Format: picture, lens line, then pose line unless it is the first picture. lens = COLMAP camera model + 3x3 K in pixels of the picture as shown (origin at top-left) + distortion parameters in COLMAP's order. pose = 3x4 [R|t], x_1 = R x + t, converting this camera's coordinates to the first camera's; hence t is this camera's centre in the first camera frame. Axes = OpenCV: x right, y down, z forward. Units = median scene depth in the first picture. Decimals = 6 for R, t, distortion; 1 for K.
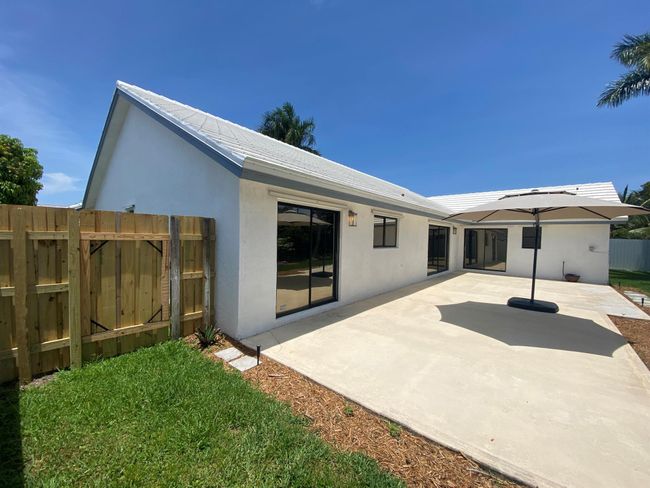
lens RADIAL K [[264.7, 0, 327.3], [0, 264.7, 243.4], [0, 0, 1]] dist [-0.012468, -0.005630]
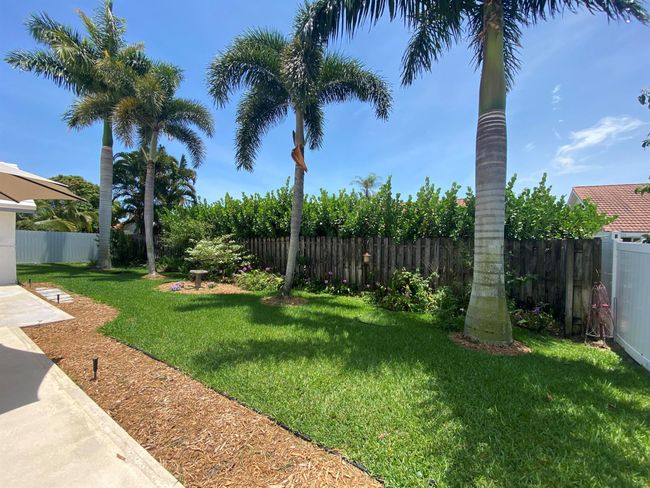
lens RADIAL K [[264.7, 0, 323.4], [0, 264.7, 241.8], [0, 0, 1]] dist [-0.012468, -0.005630]
pose [[-0.136847, -0.020148, 0.990387, 0.255877], [-0.006385, 0.999790, 0.019457, -0.000962], [-0.990572, -0.003661, -0.136947, 0.257357]]
